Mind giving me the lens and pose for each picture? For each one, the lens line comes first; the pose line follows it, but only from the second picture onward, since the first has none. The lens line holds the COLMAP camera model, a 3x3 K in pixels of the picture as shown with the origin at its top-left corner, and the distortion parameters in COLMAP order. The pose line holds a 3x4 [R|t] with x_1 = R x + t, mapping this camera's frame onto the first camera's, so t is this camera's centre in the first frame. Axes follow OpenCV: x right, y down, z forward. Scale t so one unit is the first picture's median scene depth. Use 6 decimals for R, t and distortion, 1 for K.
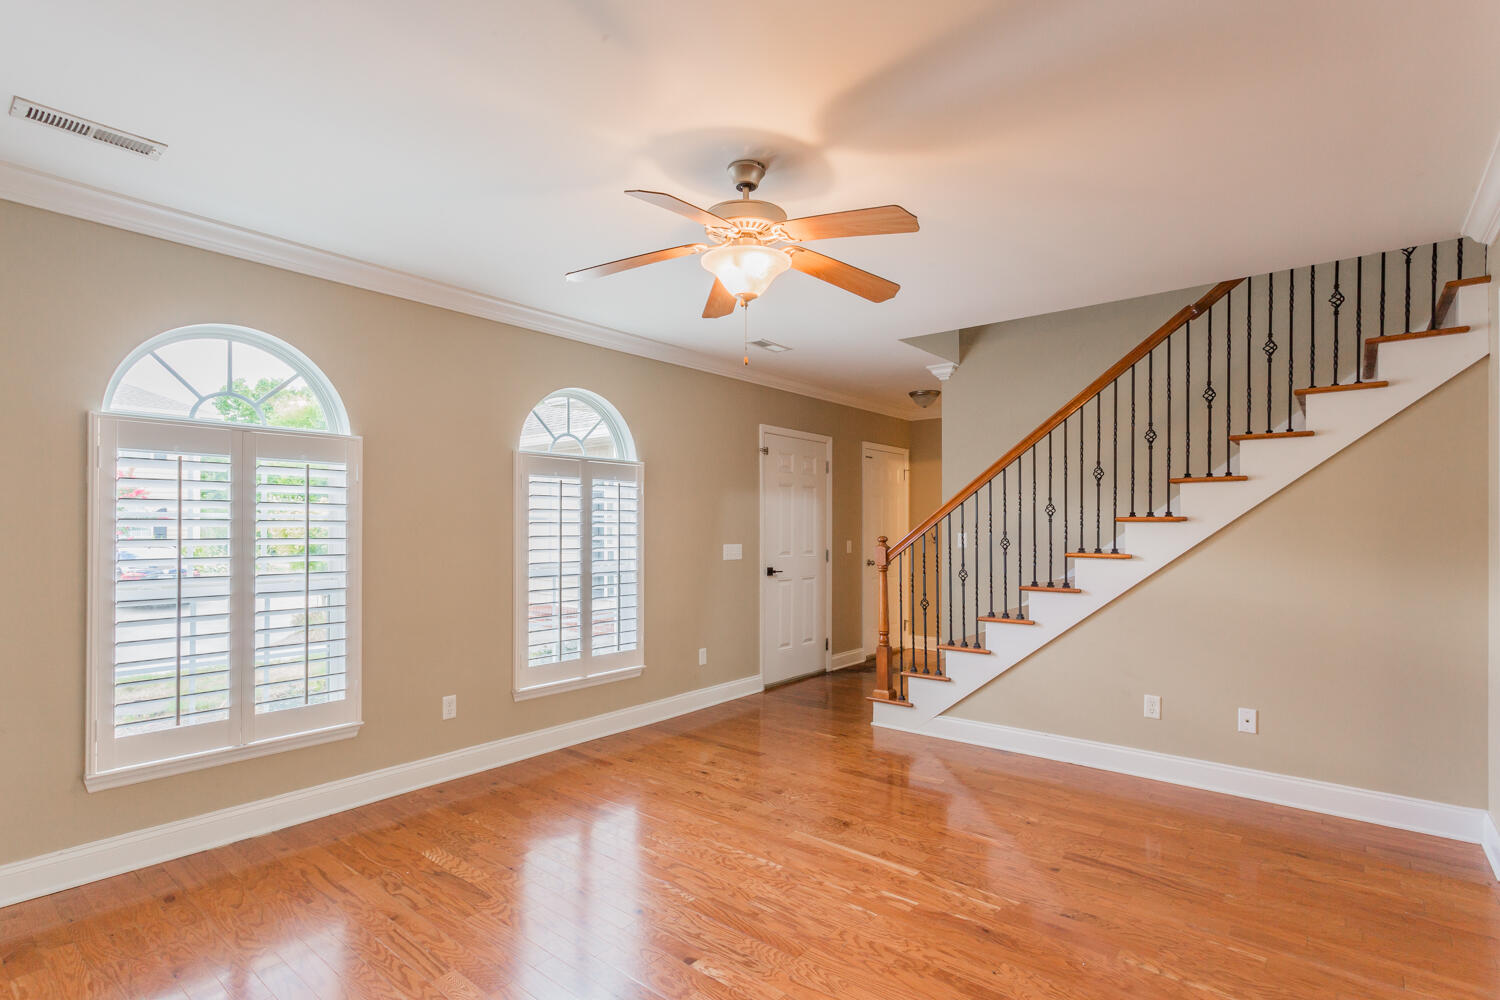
lens RADIAL K [[721.2, 0, 725.3], [0, 721.2, 516.8], [0, 0, 1]] dist [0.005984, 0.001513]
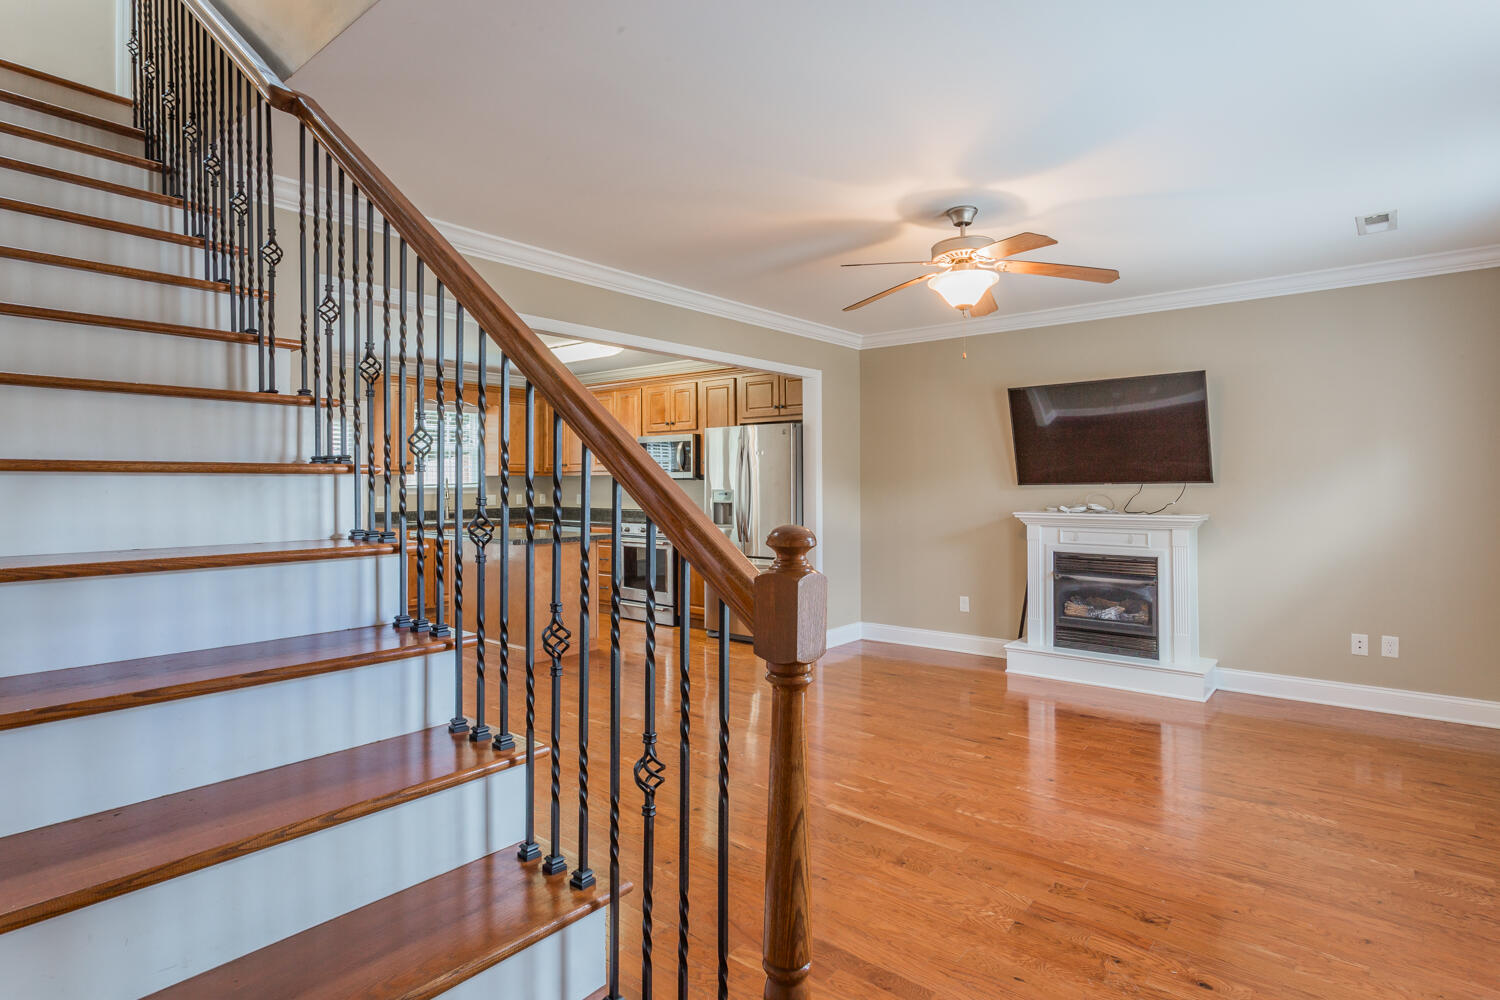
lens RADIAL K [[780.6, 0, 746.4], [0, 780.6, 485.4], [0, 0, 1]] dist [-0.011603, 0.002364]
pose [[-0.999700, 0.004261, -0.024129, 0.339655], [0.004537, 0.999925, -0.011378, 0.024592], [0.024079, -0.011484, -0.999644, 1.774317]]
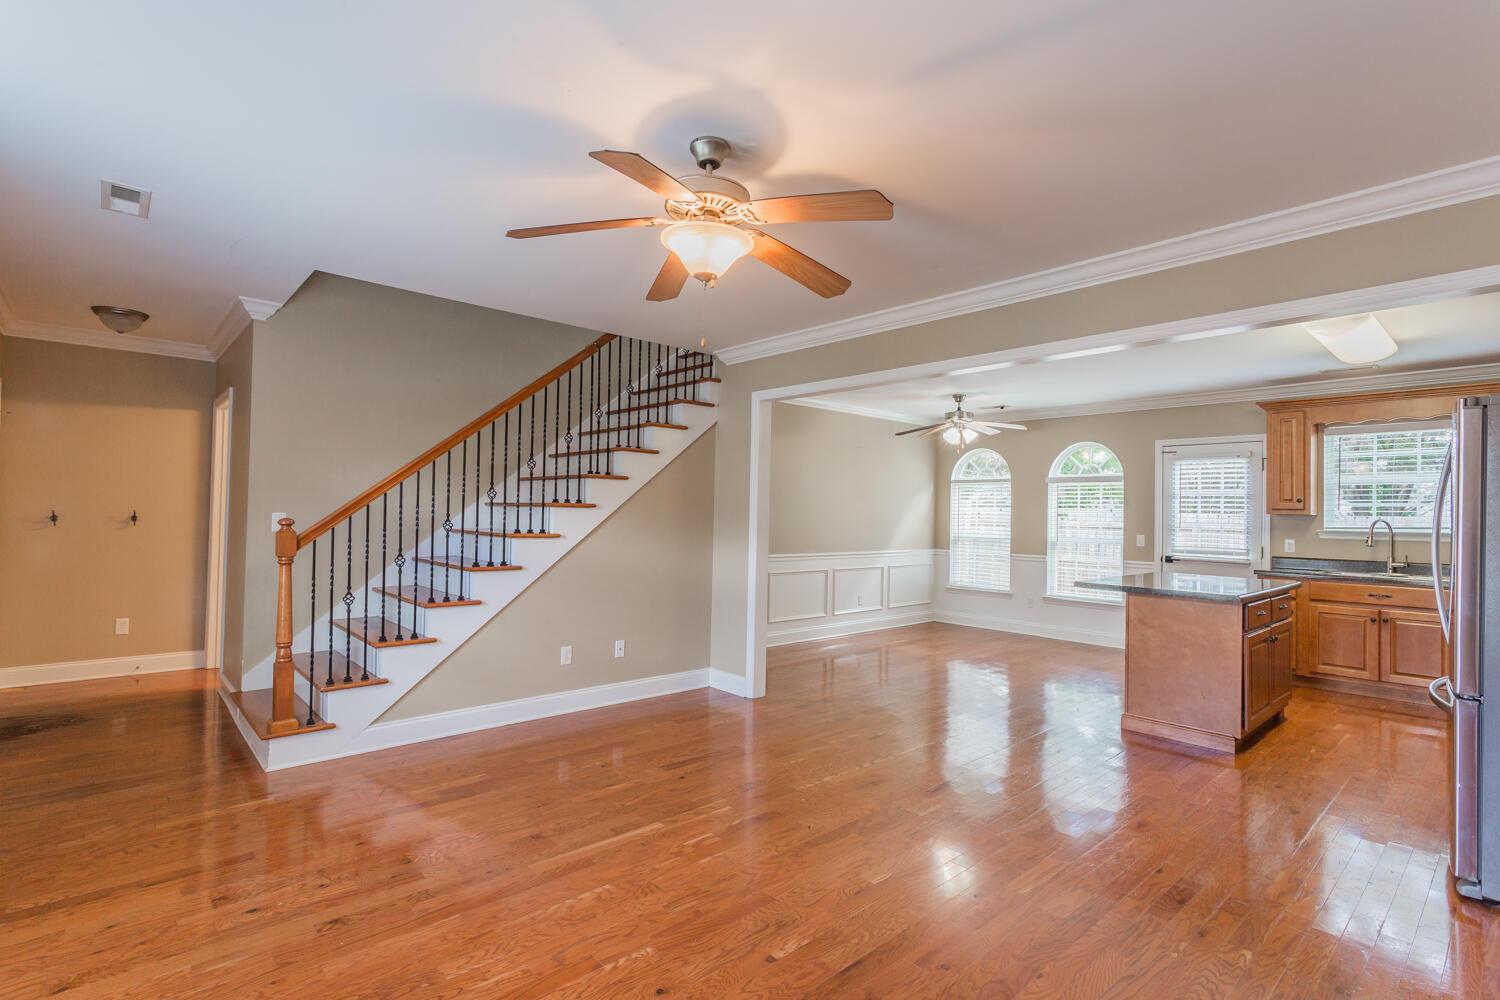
lens RADIAL K [[721.2, 0, 740.6], [0, 721.2, 498.0], [0, 0, 1]] dist [0.005984, 0.001513]
pose [[0.134530, 0.025546, 0.990580, -0.684623], [-0.032429, 0.999246, -0.021365, 0.008964], [-0.990379, -0.029249, 0.135257, 0.609936]]
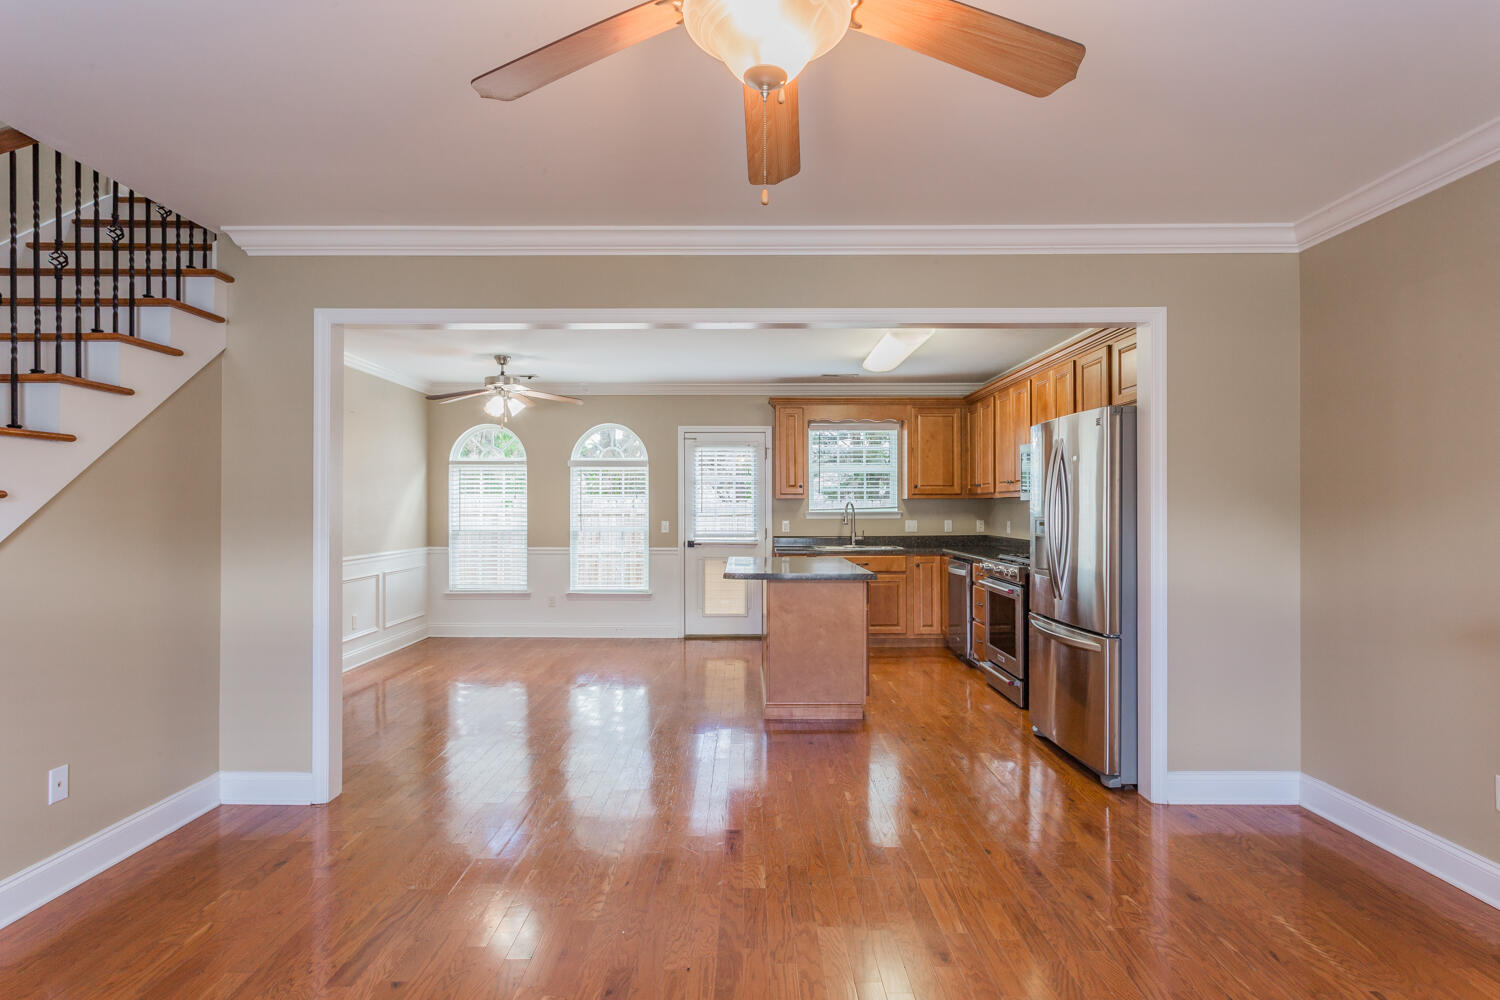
lens RADIAL K [[780.6, 0, 753.3], [0, 780.6, 502.5], [0, 0, 1]] dist [-0.011603, 0.002364]
pose [[-0.652068, 0.006725, 0.758131, -0.300934], [-0.008987, 0.999822, -0.016599, 0.015941], [-0.758107, -0.017637, -0.651891, 1.027685]]
